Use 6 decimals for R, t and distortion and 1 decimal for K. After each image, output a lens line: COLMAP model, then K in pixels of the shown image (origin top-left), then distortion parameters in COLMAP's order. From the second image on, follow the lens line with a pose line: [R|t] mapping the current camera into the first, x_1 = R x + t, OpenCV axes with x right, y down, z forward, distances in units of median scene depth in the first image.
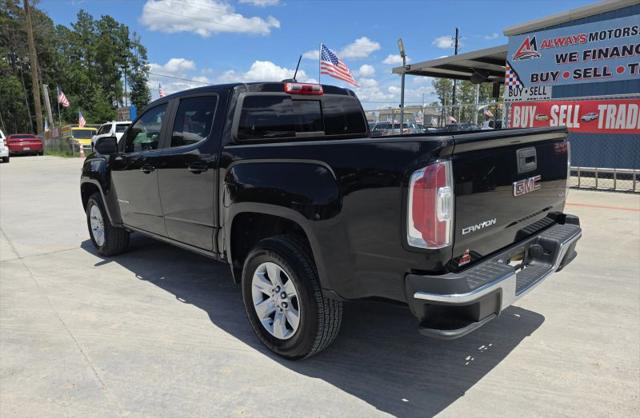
lens RADIAL K [[435.7, 0, 308.8], [0, 435.7, 204.4], [0, 0, 1]] dist [0.034712, -0.020590]
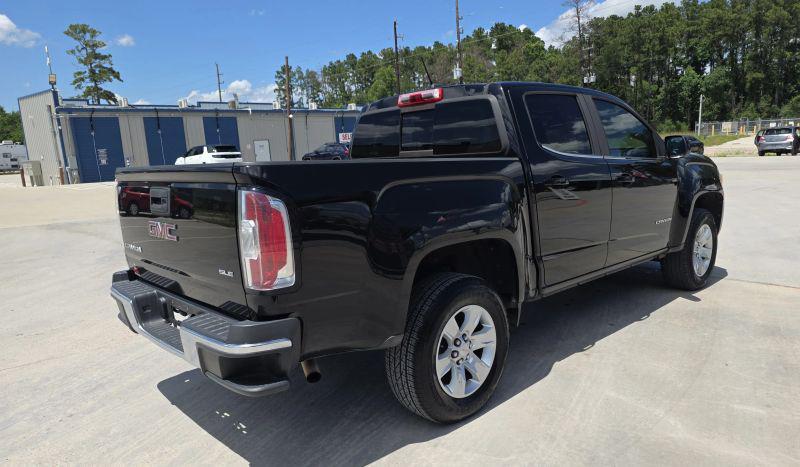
lens RADIAL K [[543.1, 0, 399.3], [0, 543.1, 248.2], [0, 0, 1]] dist [0.060933, -0.059862]
pose [[0.009409, 0.205864, -0.978535, 0.432538], [-0.125673, 0.971063, 0.203084, -0.079015], [0.992027, 0.121065, 0.035009, 0.392659]]
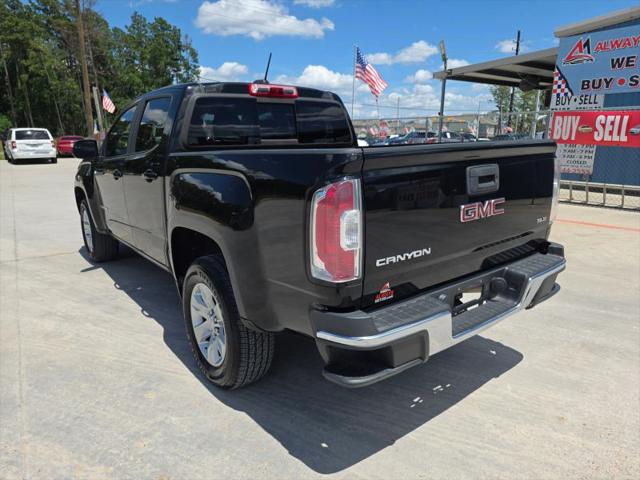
lens RADIAL K [[437.1, 0, 320.0], [0, 437.1, 240.0], [0, 0, 1]] dist [0.022043, -0.007628]
pose [[0.995746, 0.040857, -0.082585, 0.070243], [-0.035690, 0.997369, 0.063100, -0.007134], [0.084946, -0.059885, 0.994584, 0.035291]]
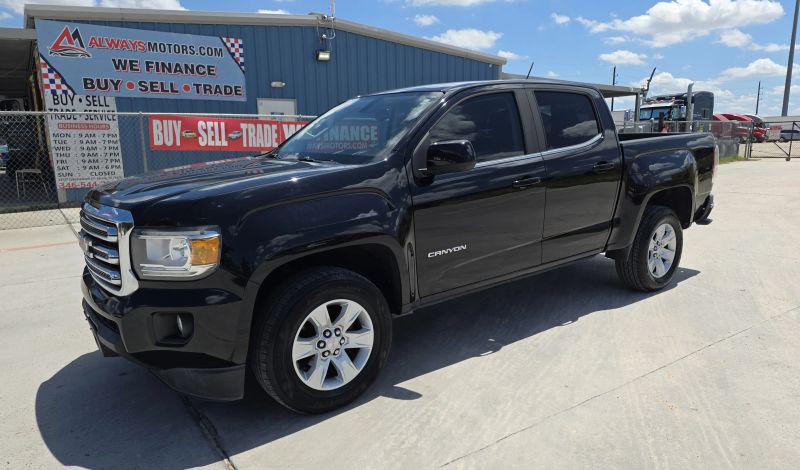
lens RADIAL K [[544.3, 0, 408.9], [0, 544.3, 258.1], [0, 0, 1]] dist [0.057847, -0.053021]
pose [[0.072848, -0.194323, 0.978229, -0.588136], [0.189107, 0.965733, 0.177758, -0.071375], [-0.979251, 0.172040, 0.107099, 0.502231]]
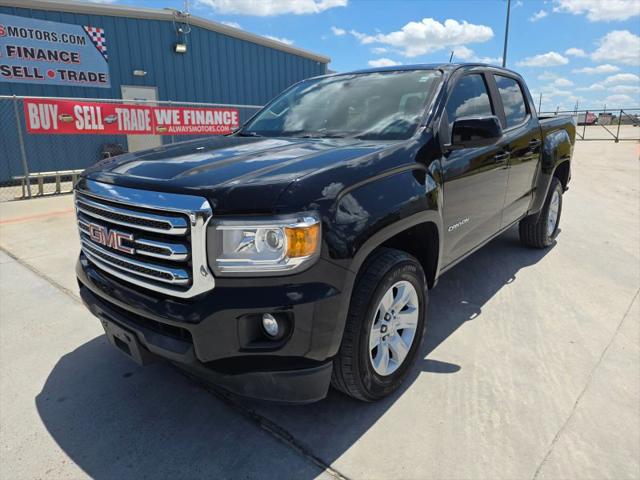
lens RADIAL K [[437.1, 0, 320.0], [0, 437.1, 240.0], [0, 0, 1]] dist [0.022043, -0.007628]
pose [[-0.147391, -0.230536, 0.961836, -0.508256], [0.190377, 0.947661, 0.256312, -0.093294], [-0.970584, 0.220890, -0.095787, 0.645145]]
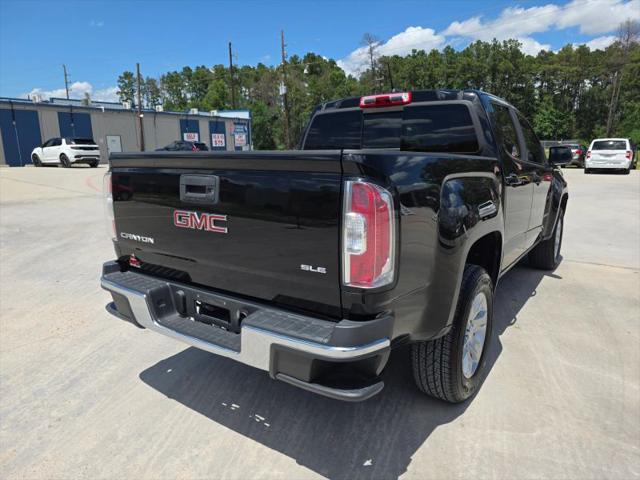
lens RADIAL K [[437.1, 0, 320.0], [0, 437.1, 240.0], [0, 0, 1]] dist [0.022043, -0.007628]
pose [[0.215627, 0.224586, -0.950298, 0.363287], [-0.172166, 0.966690, 0.189394, -0.054592], [0.961178, 0.122770, 0.247111, 0.278906]]
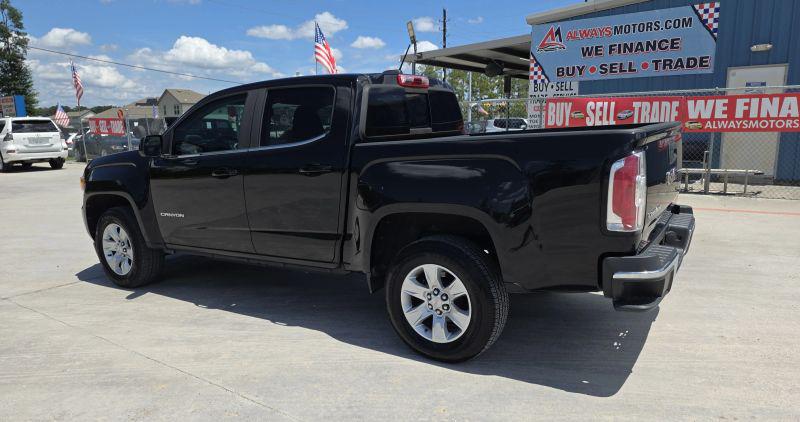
lens RADIAL K [[544.4, 0, 400.6], [0, 544.4, 226.8], [0, 0, 1]] dist [0.065039, -0.065019]
pose [[0.968798, -0.044579, 0.243811, -0.135637], [0.042905, 0.999005, 0.012177, 0.010464], [-0.244111, -0.001337, 0.969746, -0.044442]]
